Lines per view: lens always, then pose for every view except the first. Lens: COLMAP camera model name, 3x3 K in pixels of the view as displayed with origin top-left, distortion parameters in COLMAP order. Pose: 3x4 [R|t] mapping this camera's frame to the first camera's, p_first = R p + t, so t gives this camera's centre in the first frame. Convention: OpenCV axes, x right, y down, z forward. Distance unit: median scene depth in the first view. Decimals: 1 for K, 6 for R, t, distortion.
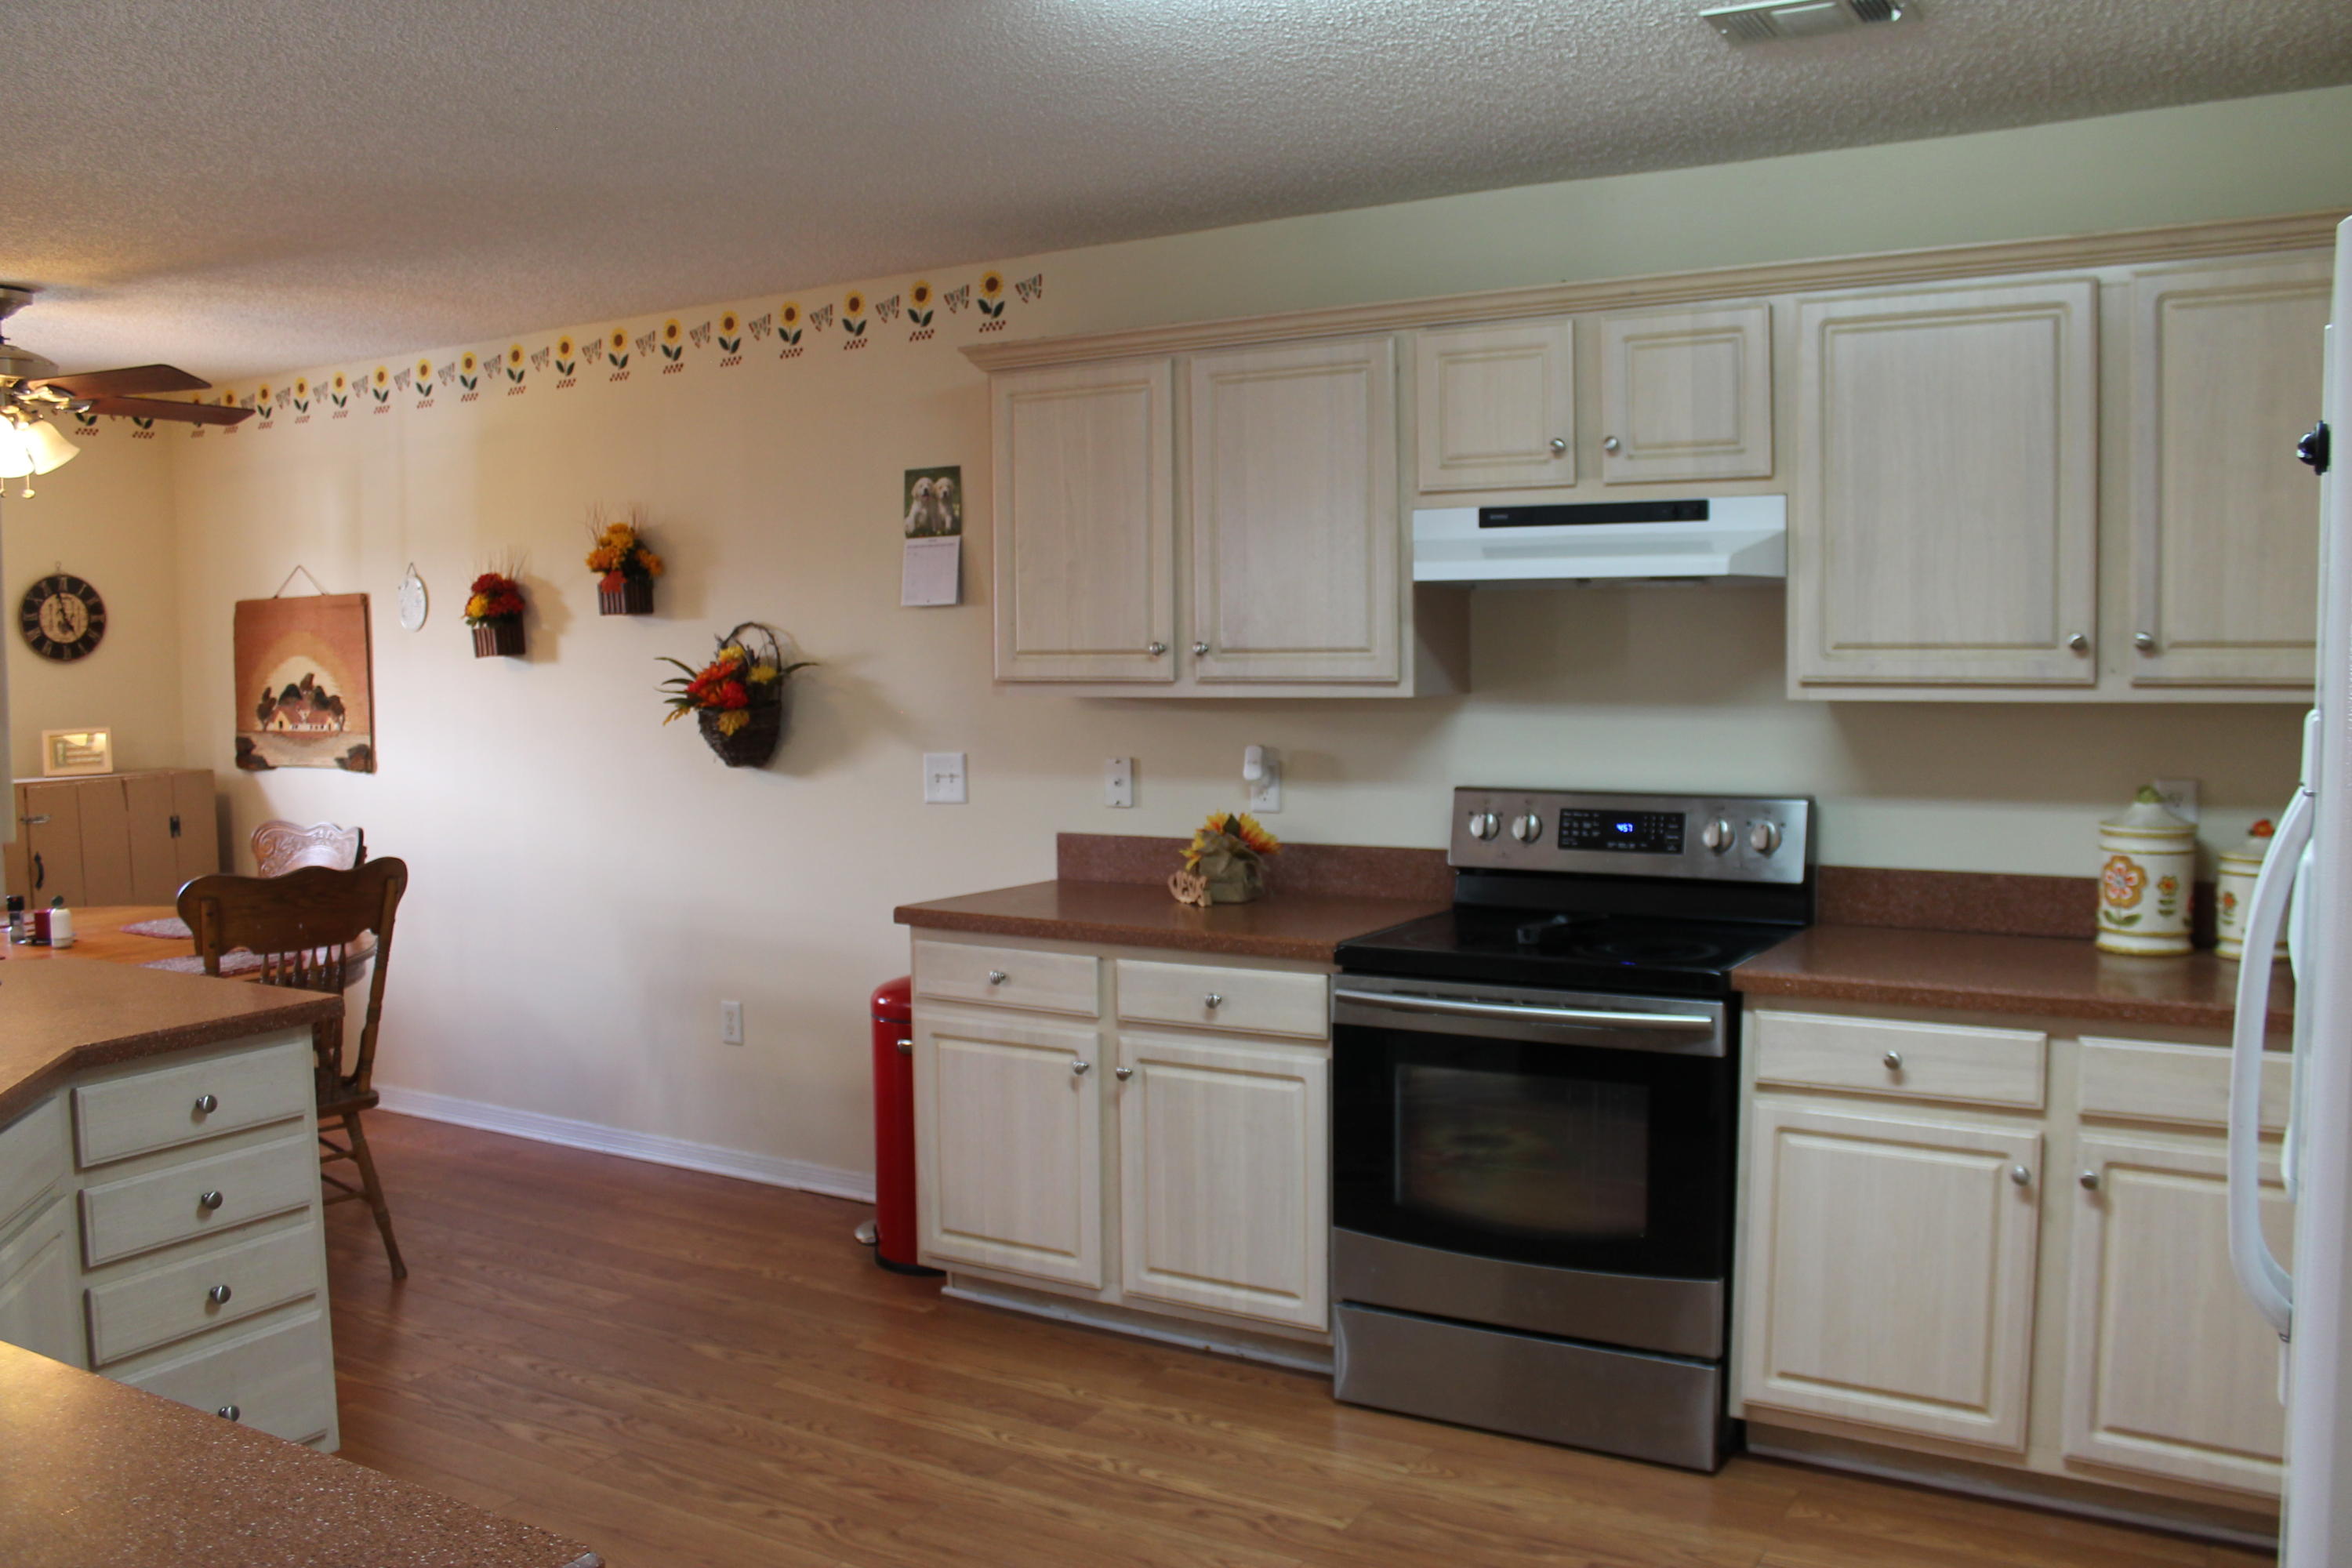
lens RADIAL K [[1982.2, 0, 1184.4], [0, 1982.2, 789.0], [0, 0, 1]] dist [-0.162325, 0.139333]
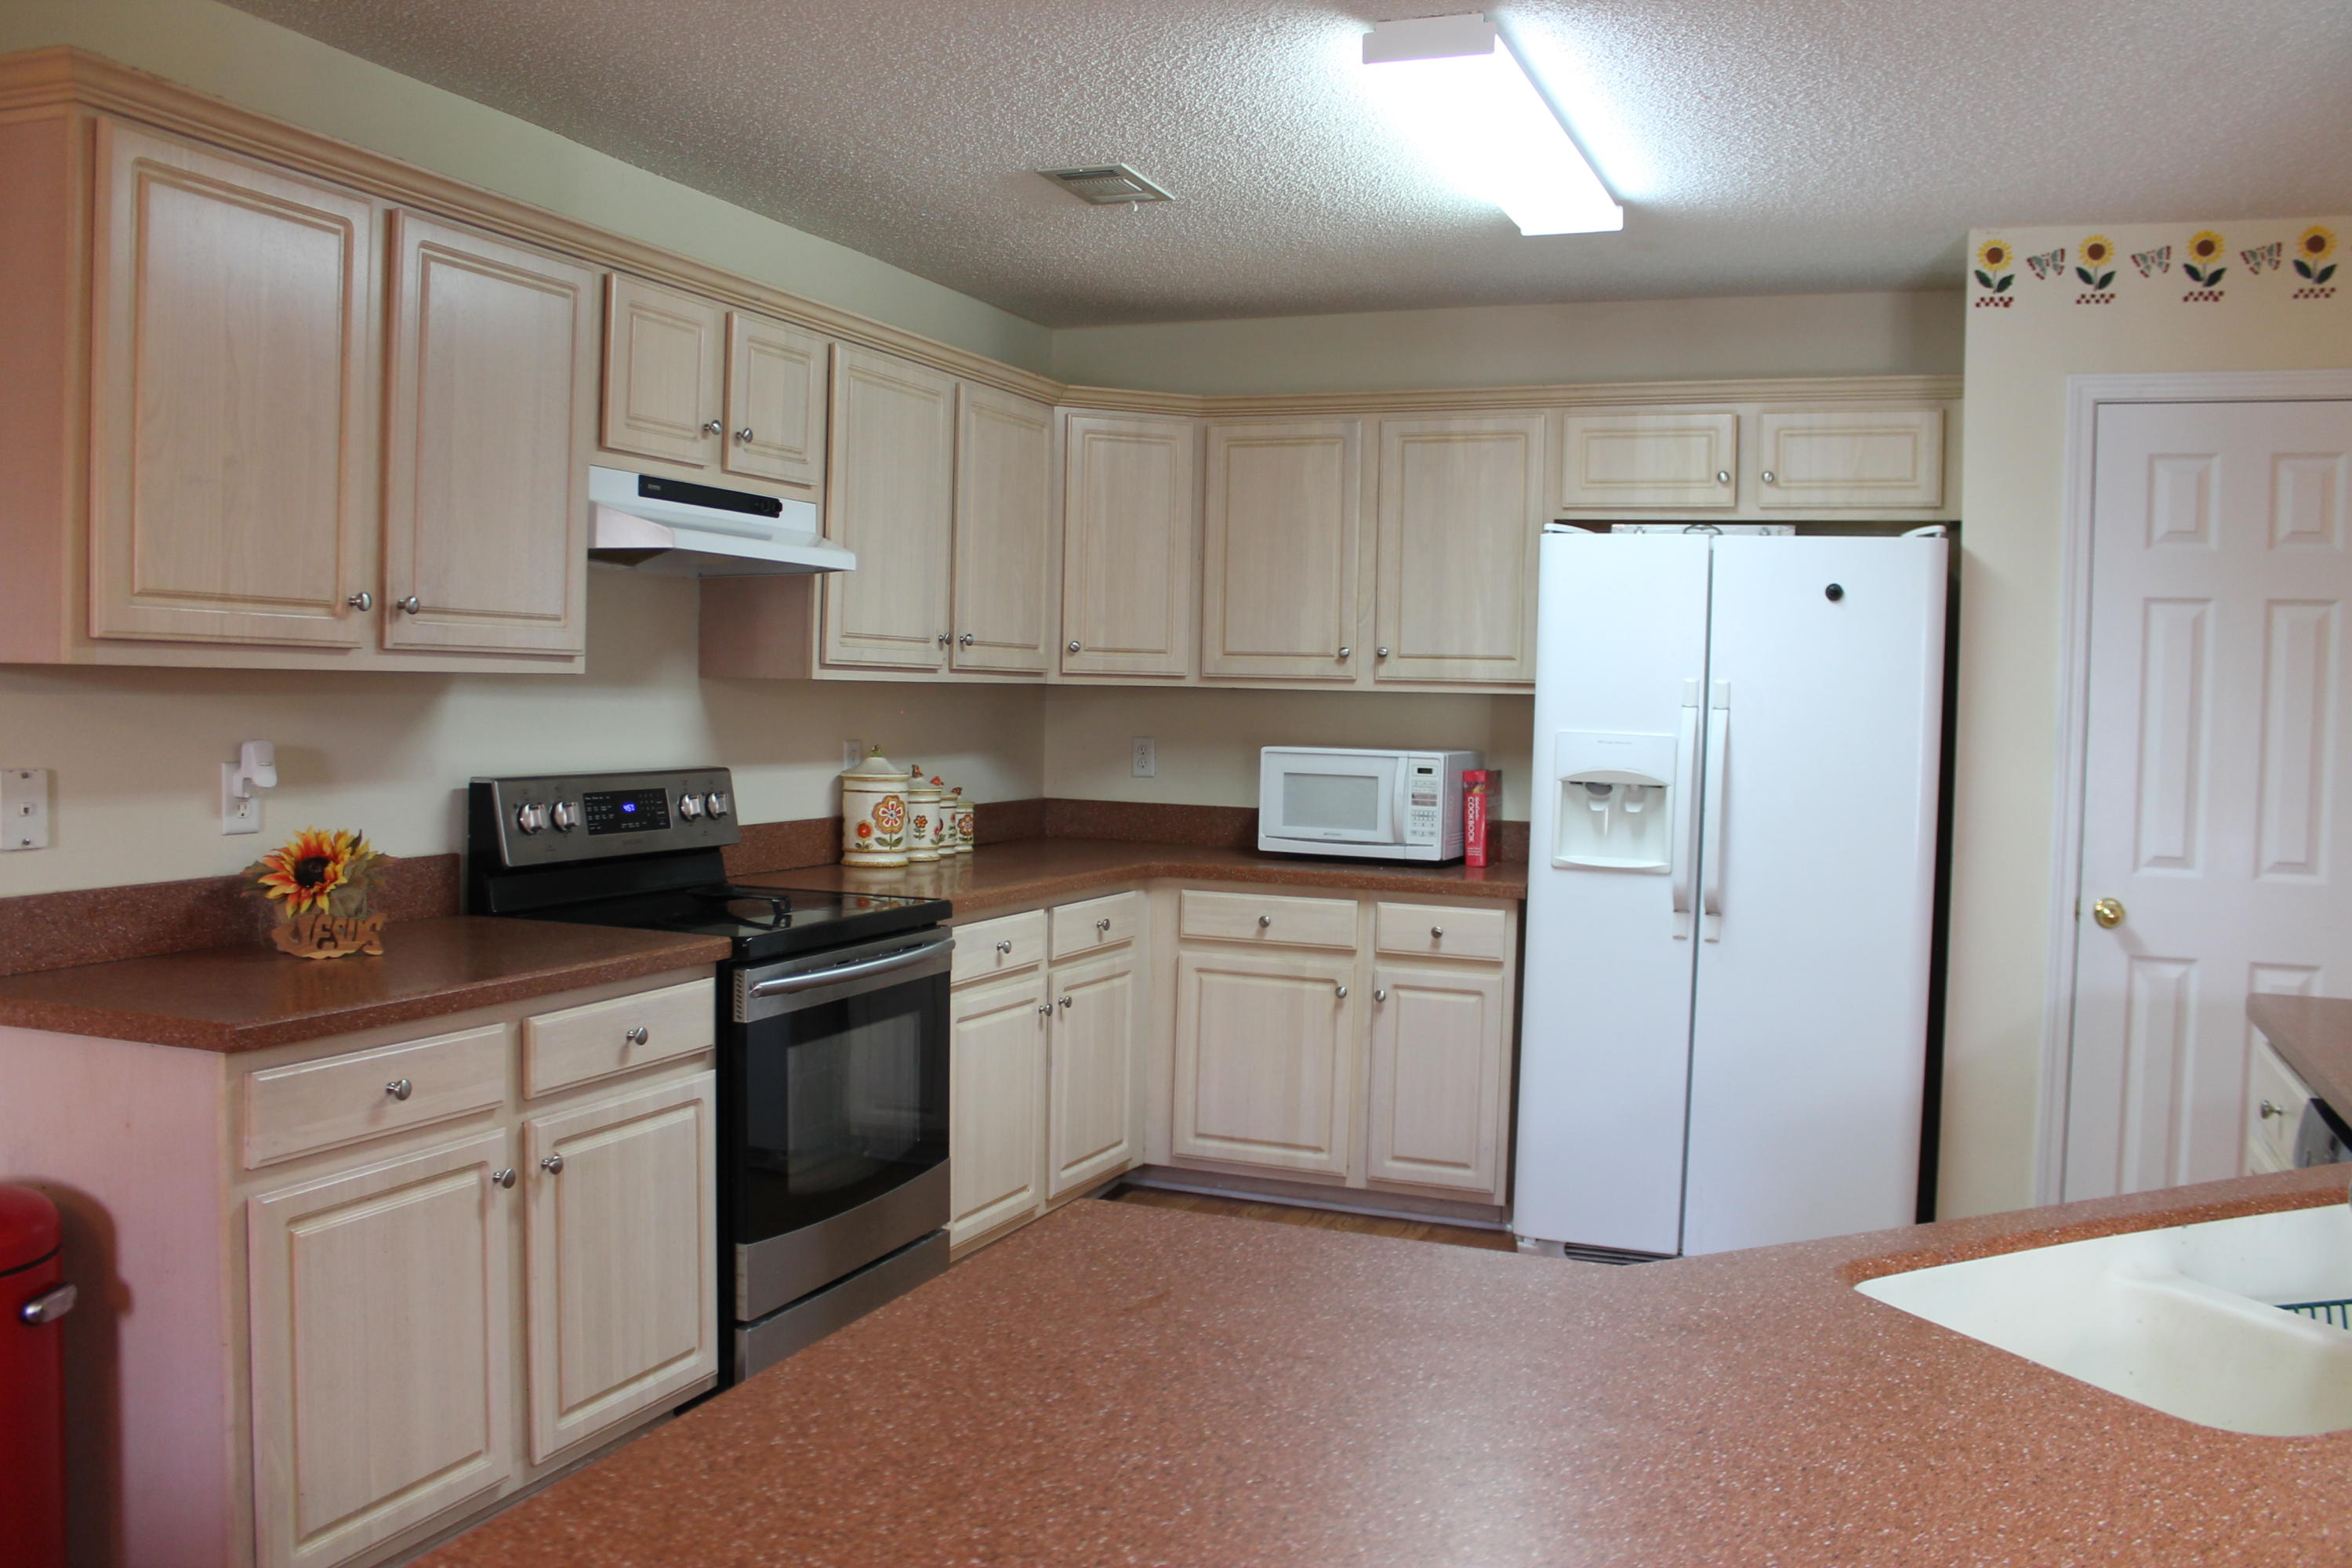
lens RADIAL K [[1982.2, 0, 1184.4], [0, 1982.2, 789.0], [0, 0, 1]] dist [-0.162325, 0.139333]
pose [[-0.161424, -0.039487, 0.986095, -0.823115], [0.051870, 0.997479, 0.048434, -0.023973], [-0.985521, 0.058967, -0.158969, 0.899293]]
